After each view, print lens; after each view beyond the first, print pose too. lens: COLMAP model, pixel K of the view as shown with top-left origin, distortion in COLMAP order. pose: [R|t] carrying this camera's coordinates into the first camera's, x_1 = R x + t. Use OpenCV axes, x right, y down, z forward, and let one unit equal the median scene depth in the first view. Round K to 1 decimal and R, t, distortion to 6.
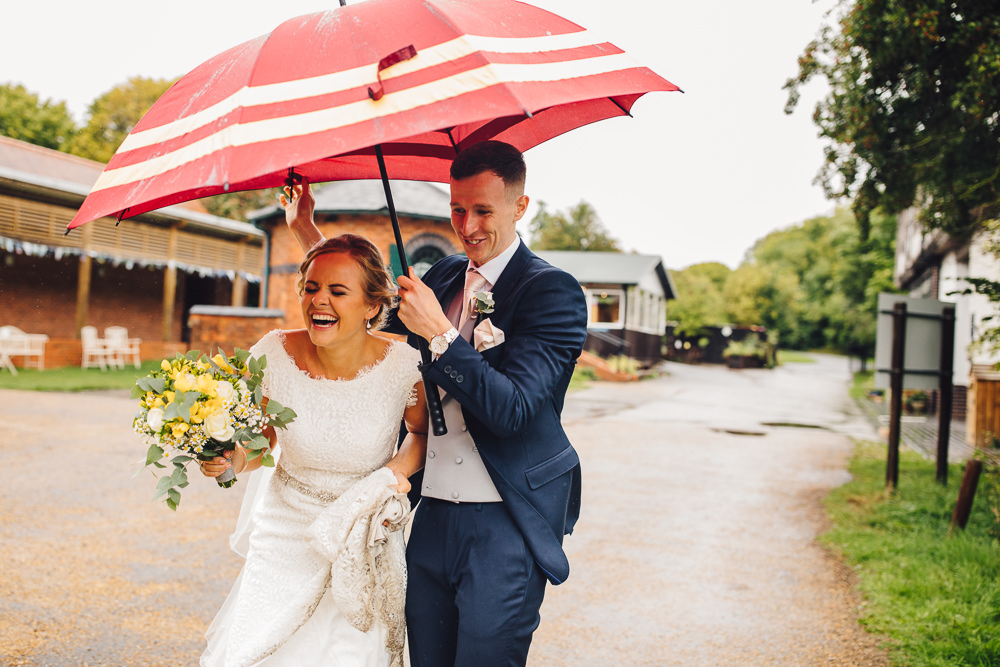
lens RADIAL K [[998.9, 0, 500.5], [0, 998.9, 275.6], [0, 0, 1]] dist [0.000967, 0.001980]
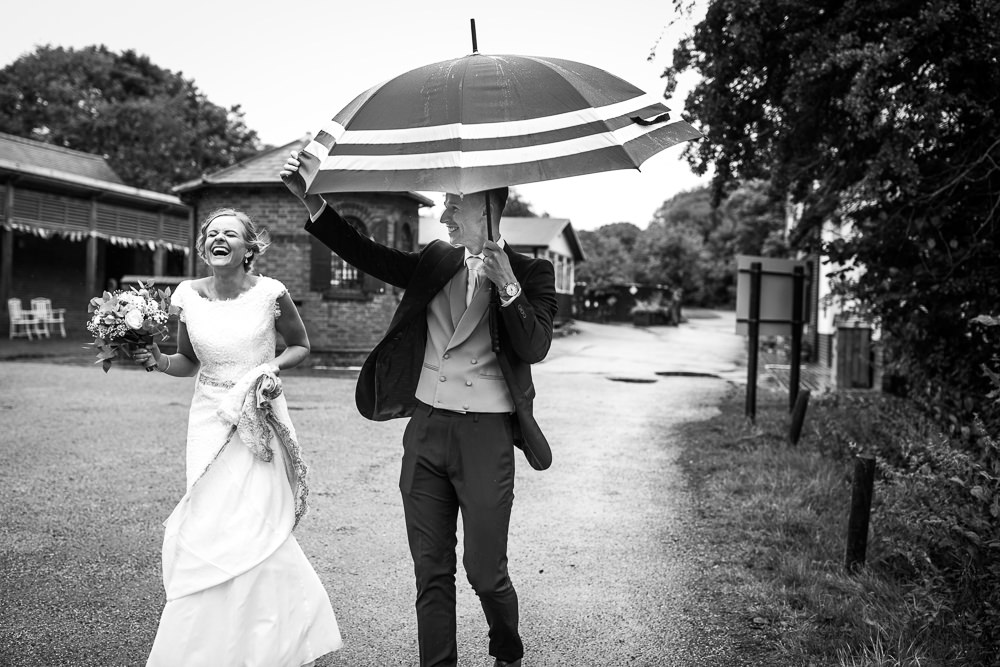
lens RADIAL K [[998.9, 0, 500.5], [0, 998.9, 275.6], [0, 0, 1]] dist [0.000967, 0.001980]
pose [[0.996311, -0.018184, 0.083873, -0.000390], [0.015027, 0.999160, 0.038124, -0.007237], [-0.084496, -0.036723, 0.995747, -0.143779]]
